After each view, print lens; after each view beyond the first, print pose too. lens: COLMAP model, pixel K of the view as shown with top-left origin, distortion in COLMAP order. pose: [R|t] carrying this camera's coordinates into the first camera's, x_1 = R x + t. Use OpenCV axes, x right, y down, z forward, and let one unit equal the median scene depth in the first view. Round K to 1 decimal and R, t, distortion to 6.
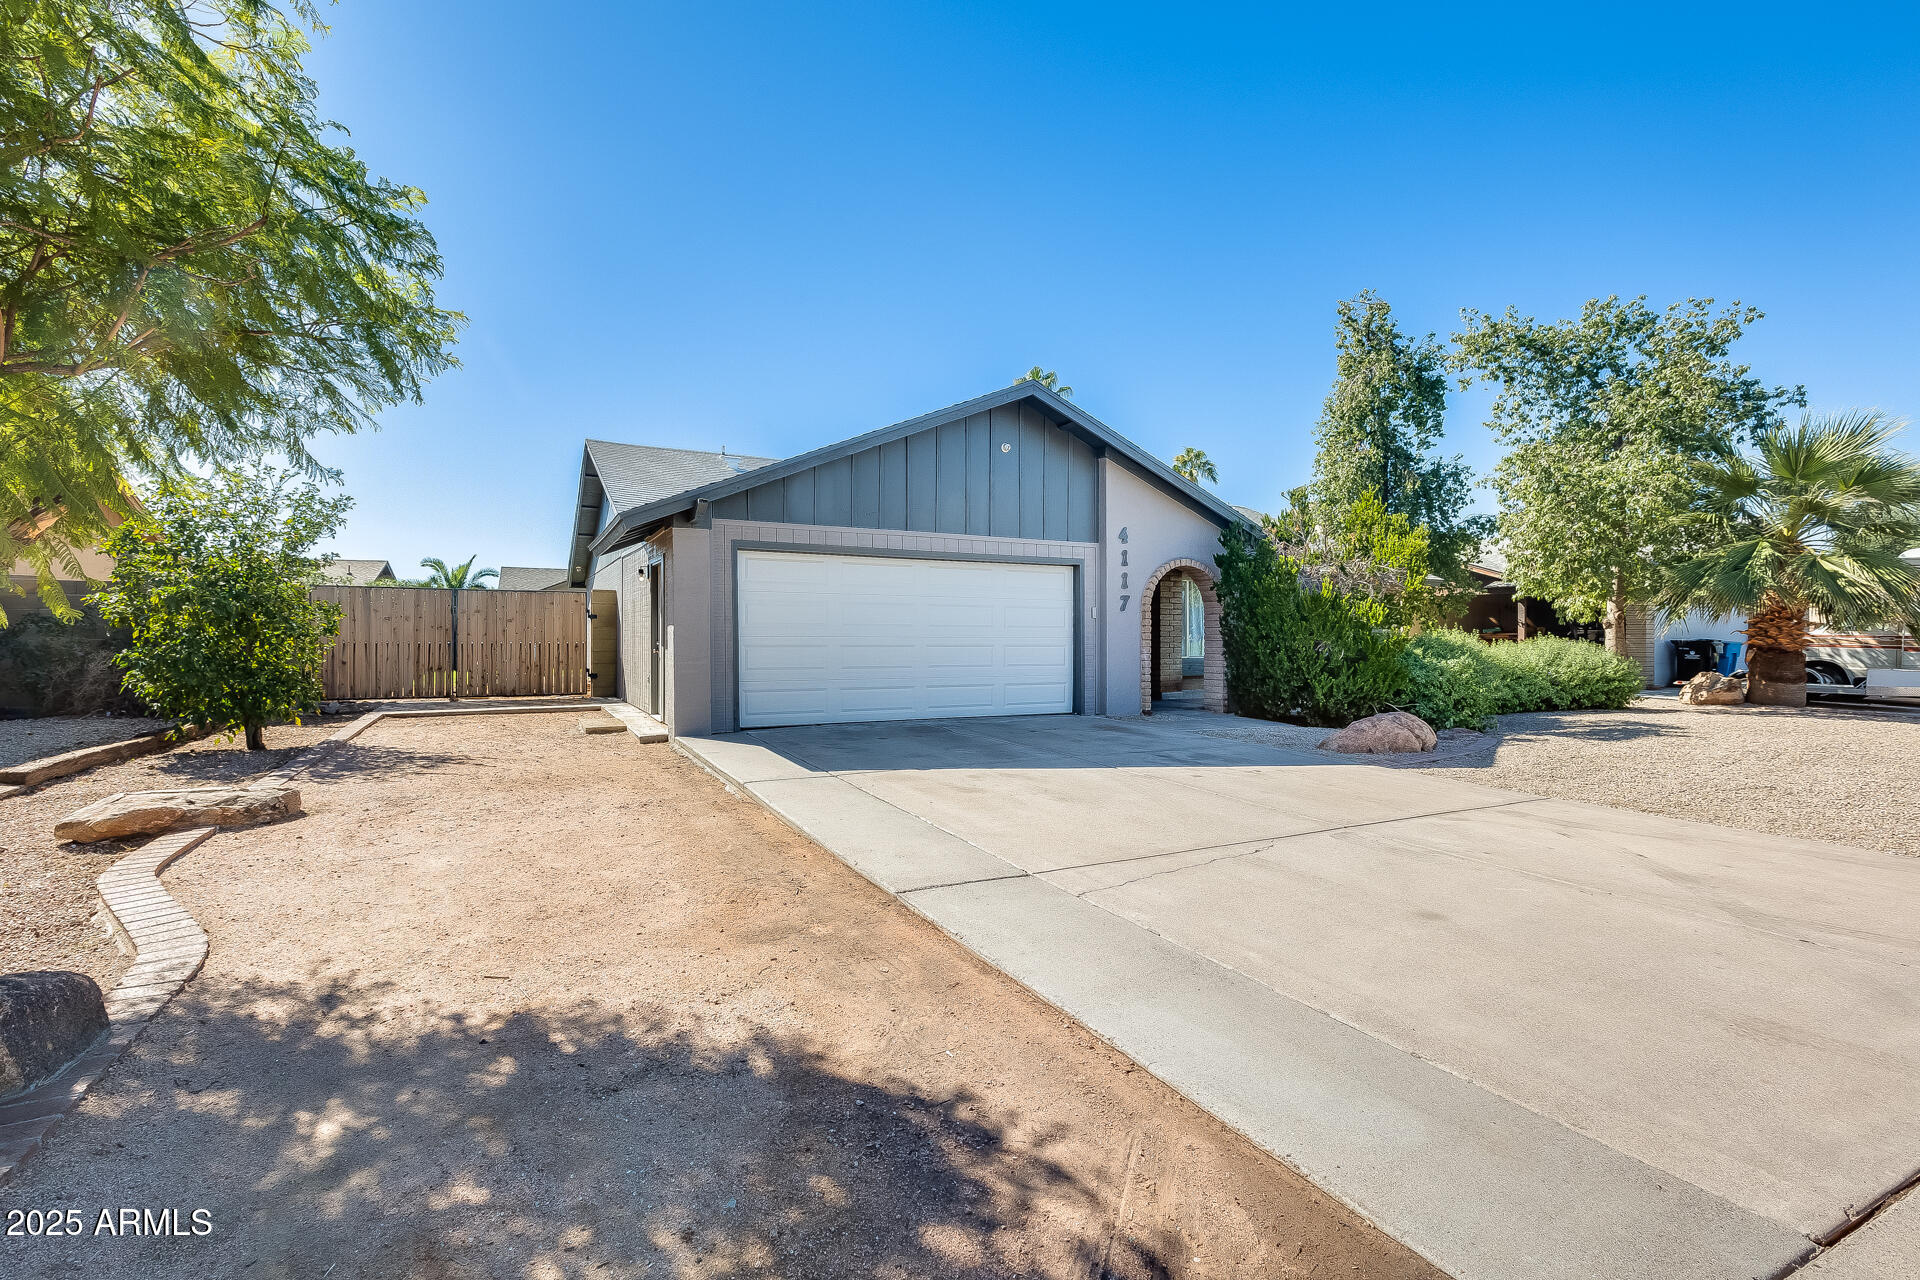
lens RADIAL K [[862.0, 0, 964.7], [0, 862.0, 642.1], [0, 0, 1]] dist [0.009570, -0.003504]
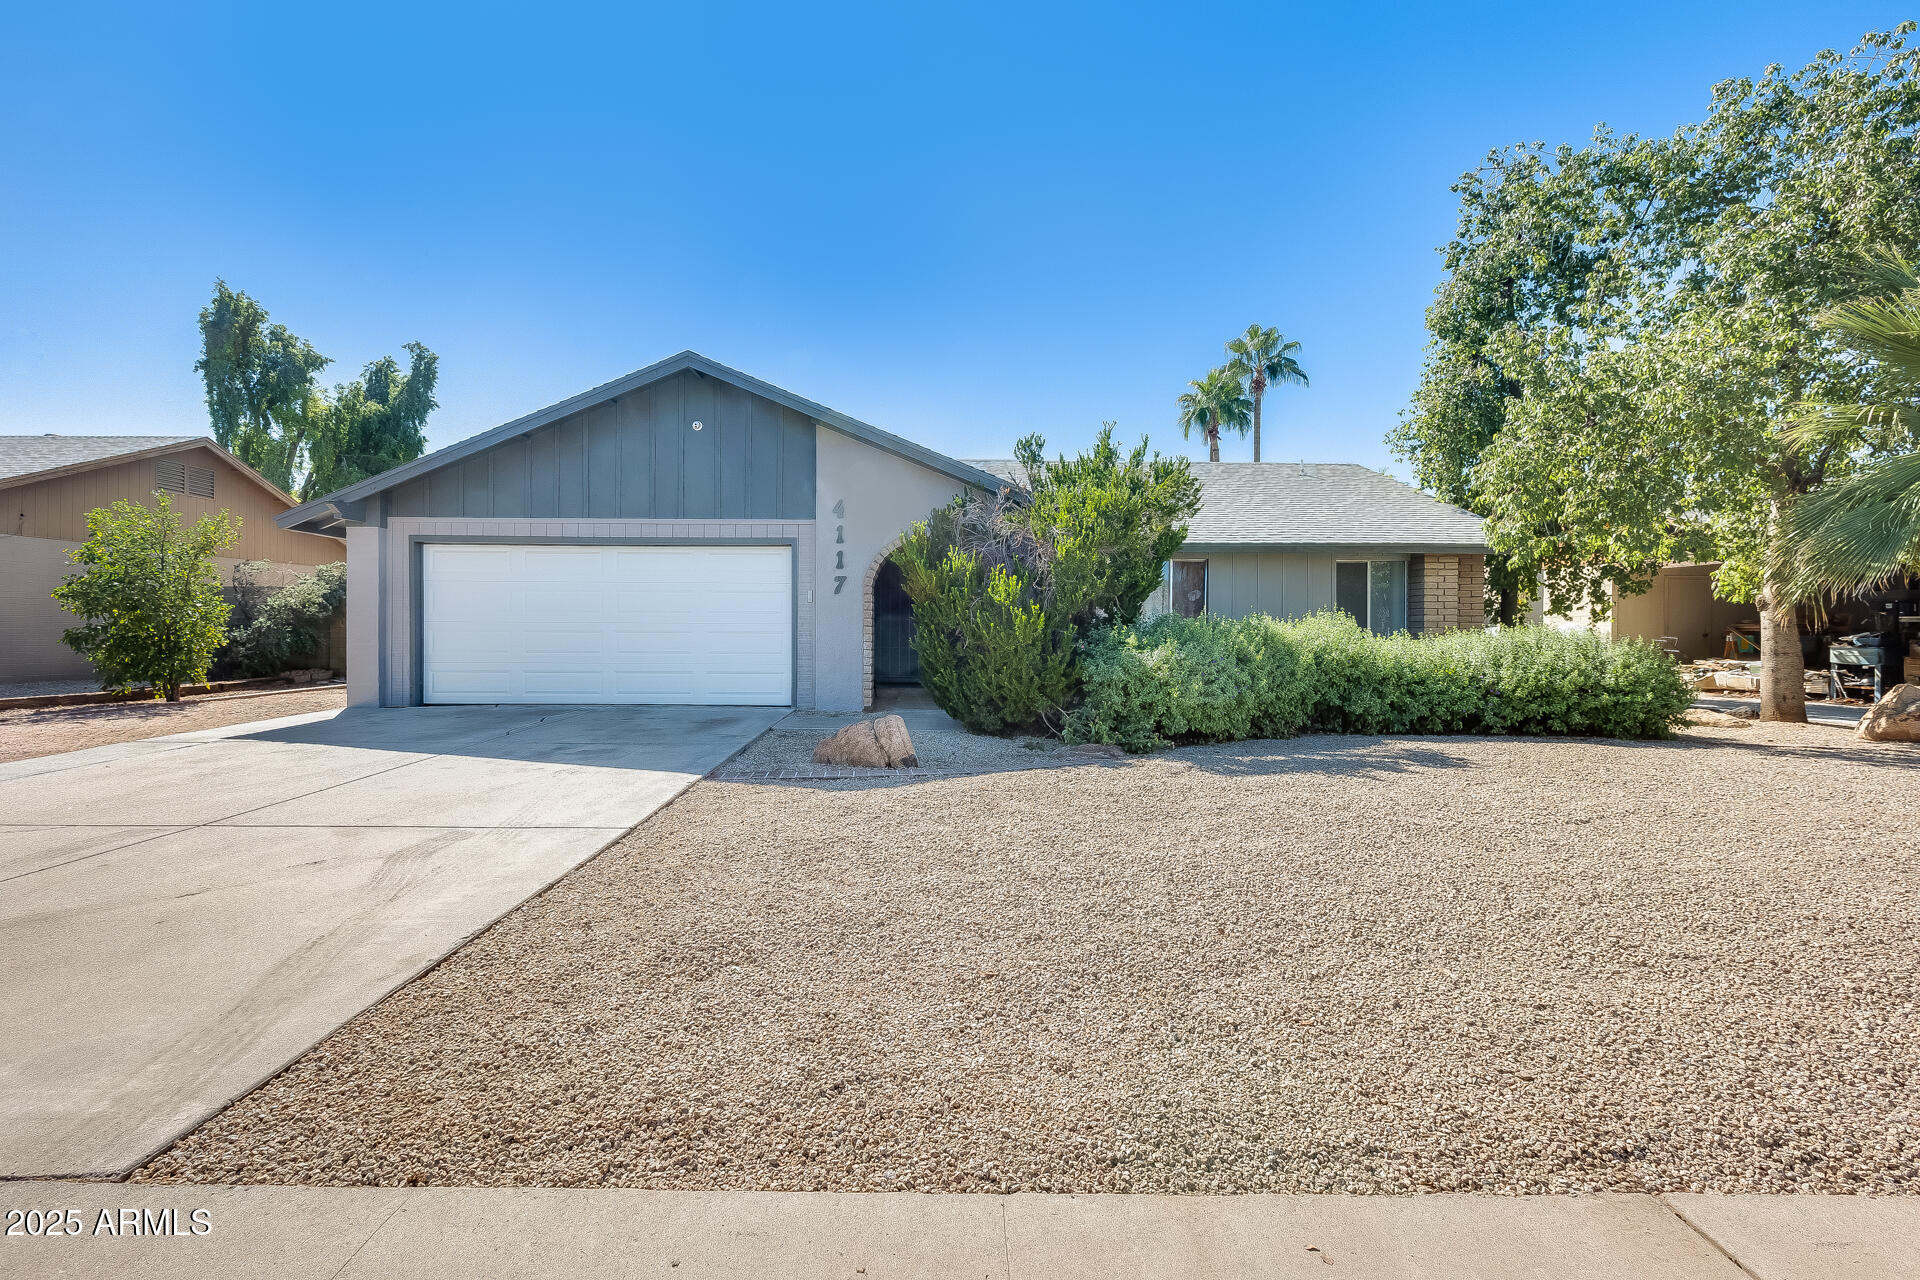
lens RADIAL K [[862.0, 0, 956.8], [0, 862.0, 634.7], [0, 0, 1]] dist [0.009570, -0.003504]
pose [[0.891437, 0.001325, -0.453142, 0.695823], [-0.004946, 0.999965, -0.006807, 0.011386], [0.453117, 0.008310, 0.891412, 0.262775]]
